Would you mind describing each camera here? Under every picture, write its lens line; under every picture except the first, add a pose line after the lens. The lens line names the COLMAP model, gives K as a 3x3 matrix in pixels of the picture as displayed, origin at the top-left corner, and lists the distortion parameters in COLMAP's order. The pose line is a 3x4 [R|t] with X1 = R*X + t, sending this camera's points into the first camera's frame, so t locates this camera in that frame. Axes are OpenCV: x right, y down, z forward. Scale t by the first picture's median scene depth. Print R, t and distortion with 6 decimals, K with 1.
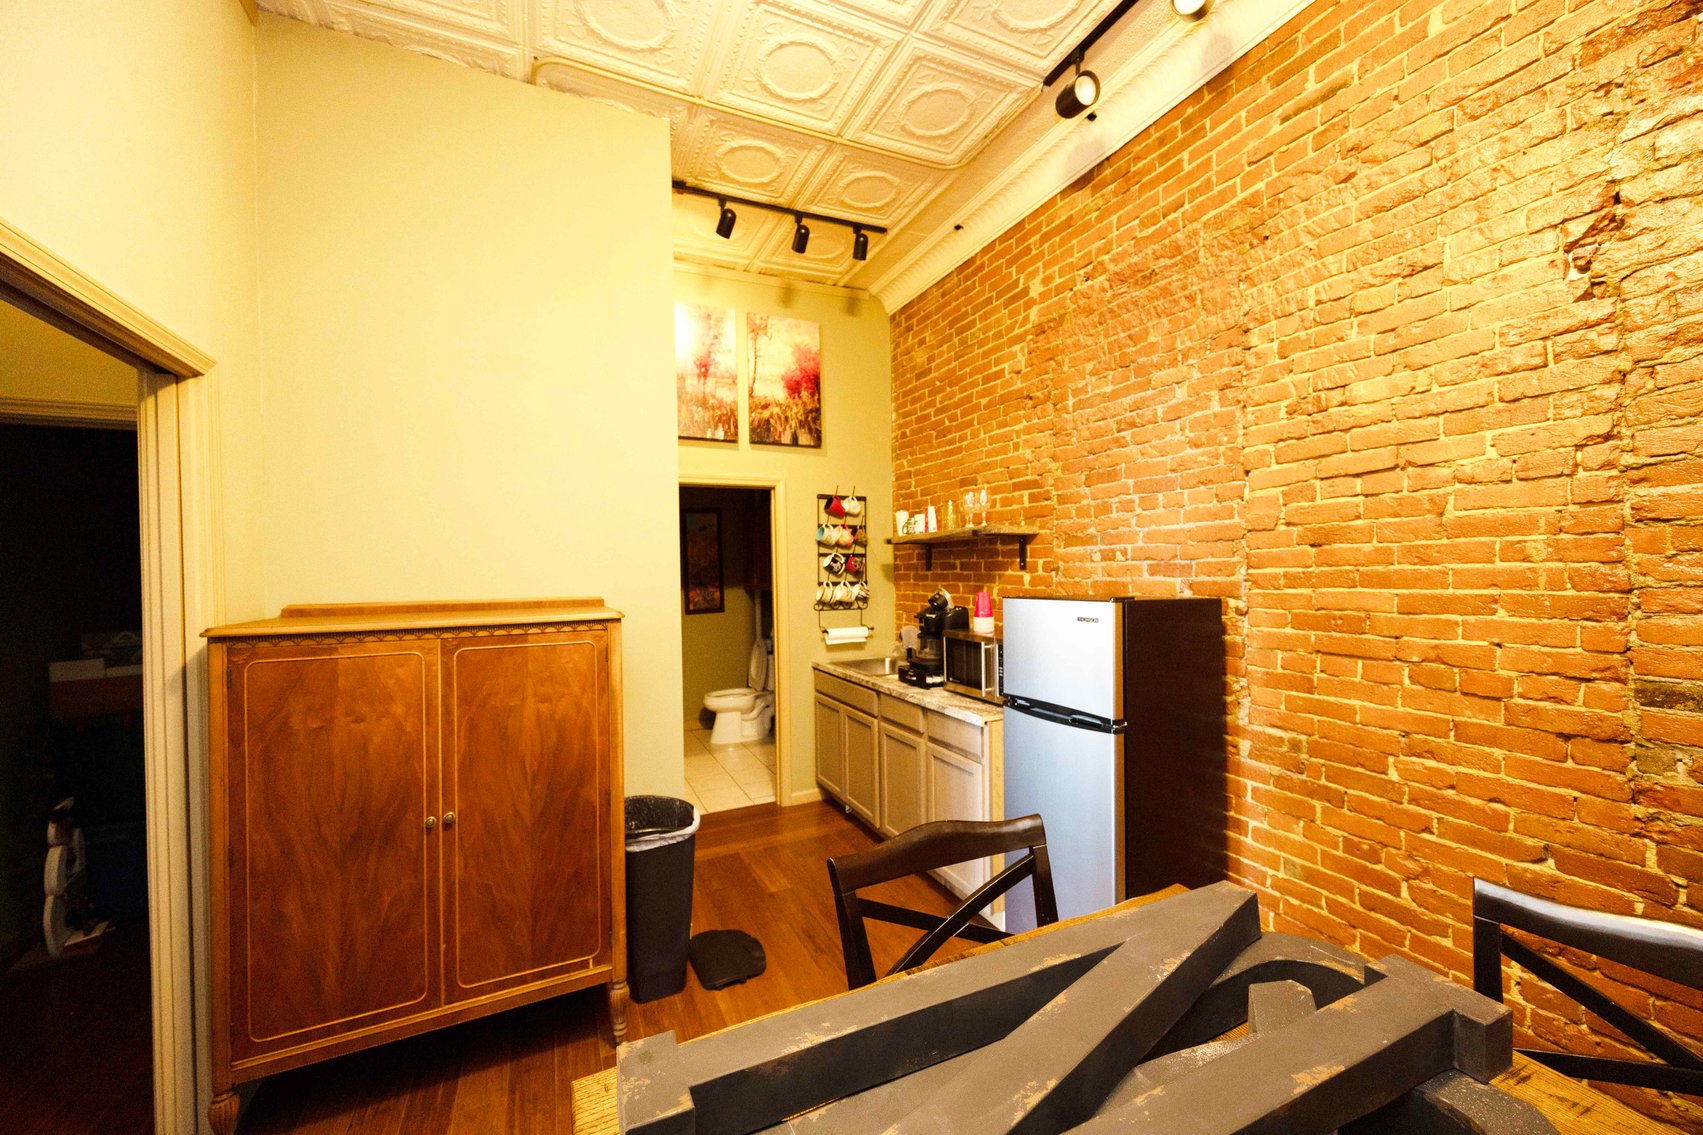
lens RADIAL K [[644.4, 0, 851.4], [0, 644.4, 571.2], [0, 0, 1]] dist [-0.002712, -0.000073]
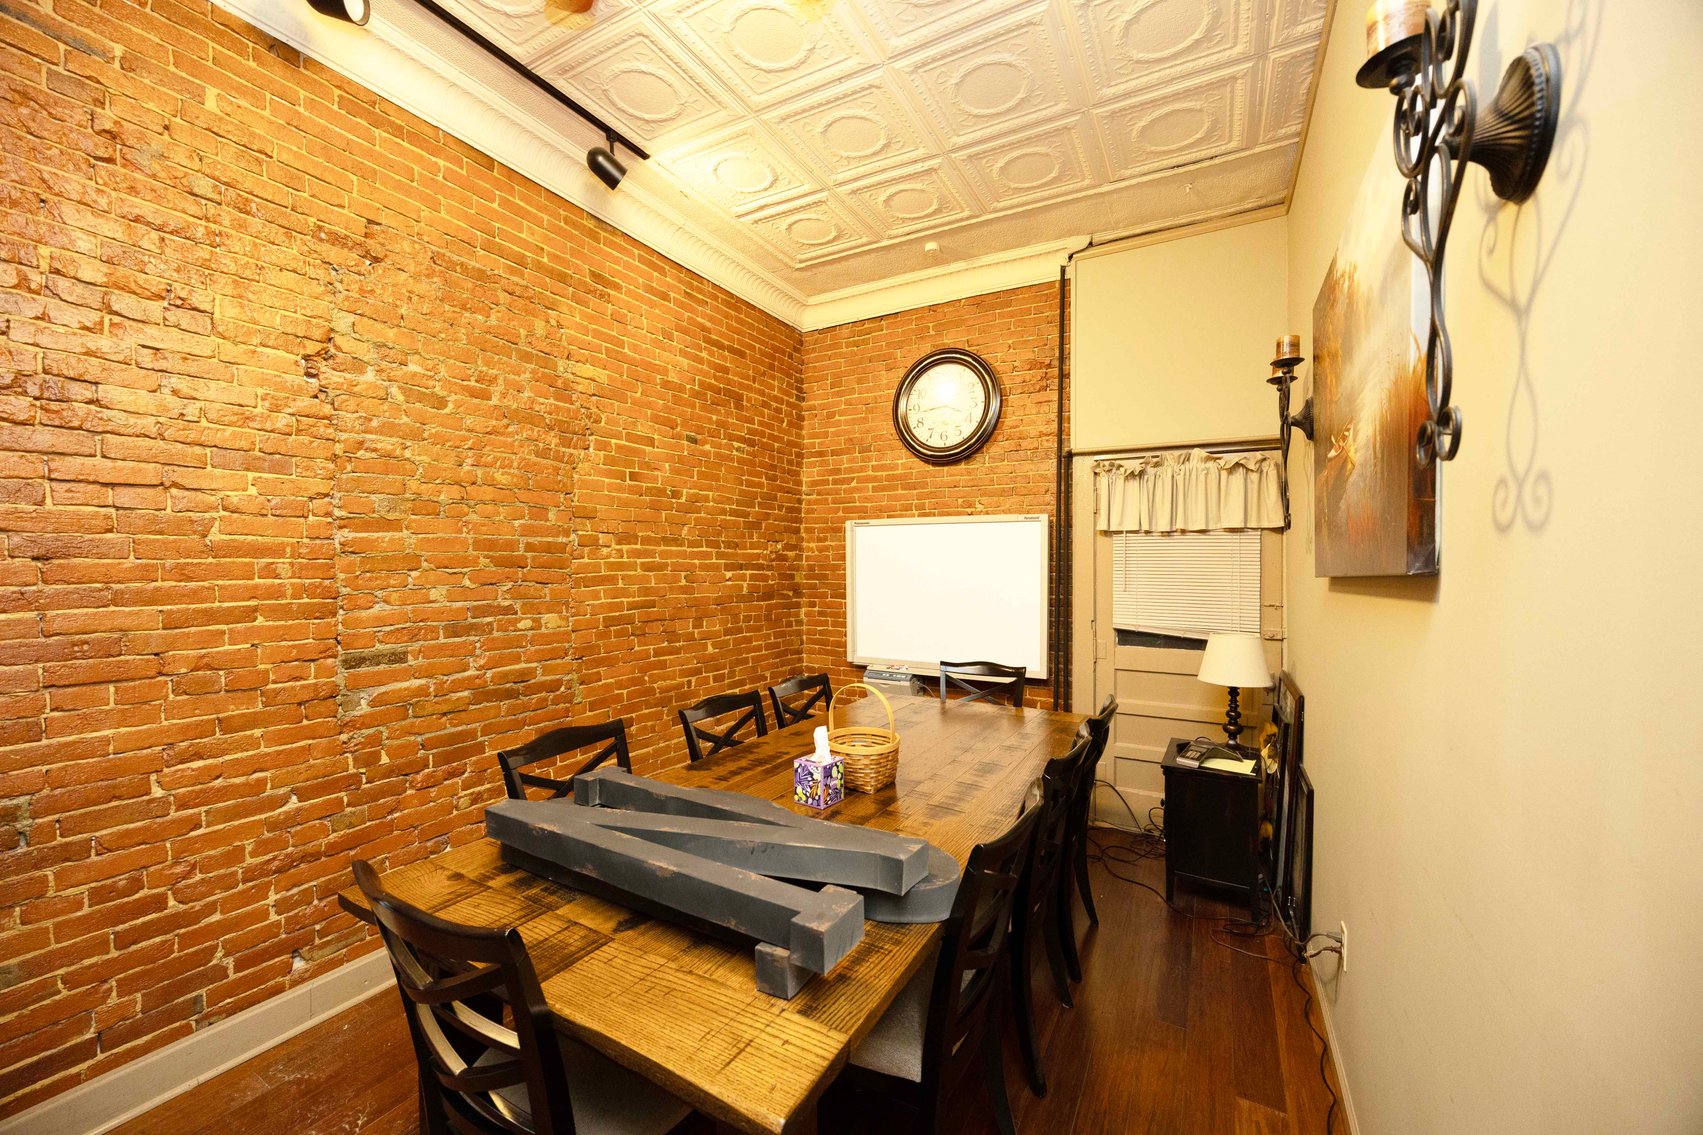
lens RADIAL K [[644.4, 0, 851.4], [0, 644.4, 571.2], [0, 0, 1]] dist [-0.002712, -0.000073]
pose [[-0.575283, 0.012140, 0.817865, -0.645988], [0.015907, 0.999867, -0.003653, -0.005785], [-0.817800, 0.010908, -0.575399, 0.736208]]
